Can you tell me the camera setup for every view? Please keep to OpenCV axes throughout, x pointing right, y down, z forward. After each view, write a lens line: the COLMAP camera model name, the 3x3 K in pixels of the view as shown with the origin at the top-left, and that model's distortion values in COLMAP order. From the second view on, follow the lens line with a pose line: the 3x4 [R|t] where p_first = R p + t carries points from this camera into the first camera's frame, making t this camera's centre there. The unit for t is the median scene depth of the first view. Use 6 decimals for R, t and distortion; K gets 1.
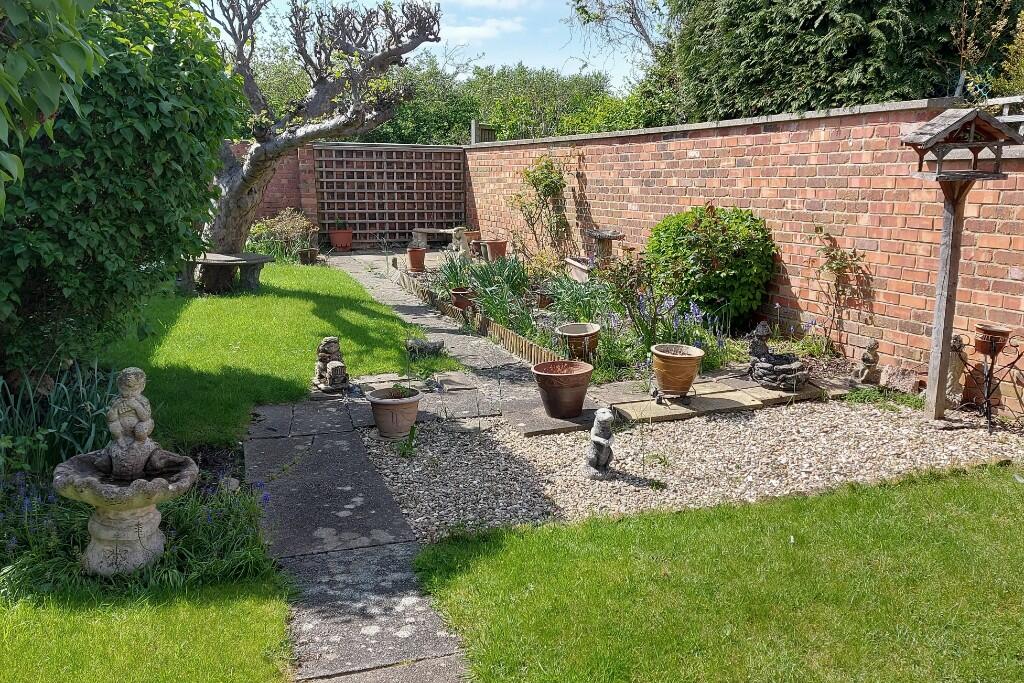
lens RADIAL K [[856.5, 0, 514.2], [0, 856.5, 339.4], [0, 0, 1]] dist [0.066310, -0.004086]
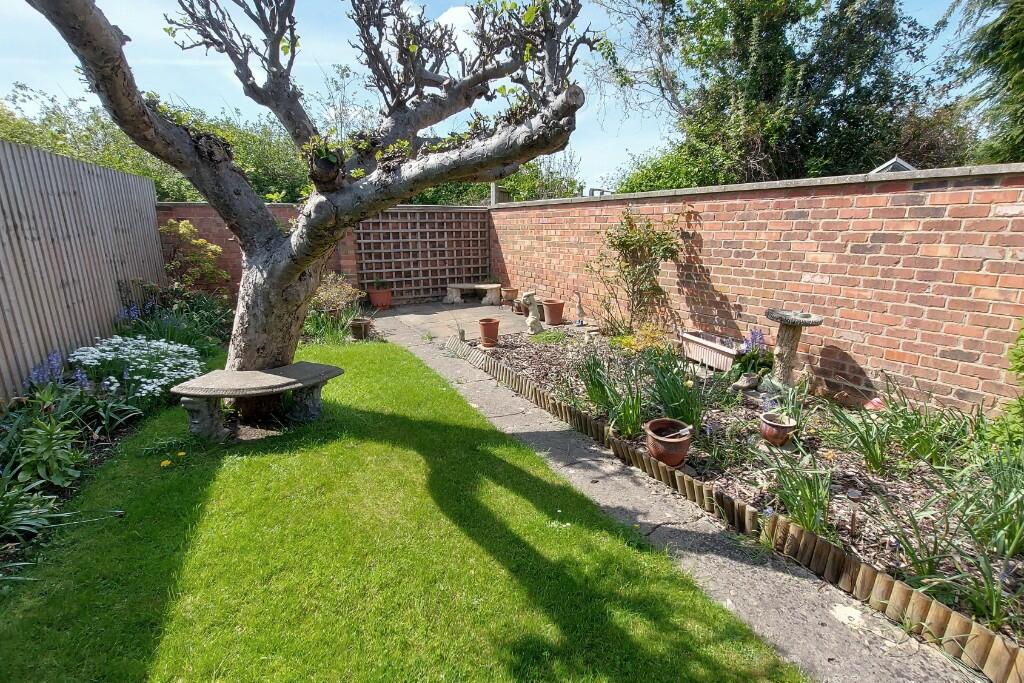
lens RADIAL K [[480.5, 0, 507.5], [0, 480.5, 350.4], [0, 0, 1]] dist [-0.015694, -0.004294]
pose [[0.989418, -0.049796, 0.136283, -0.155631], [0.041135, 0.996995, 0.065647, -0.100242], [-0.139143, -0.059346, 0.988493, 0.471054]]
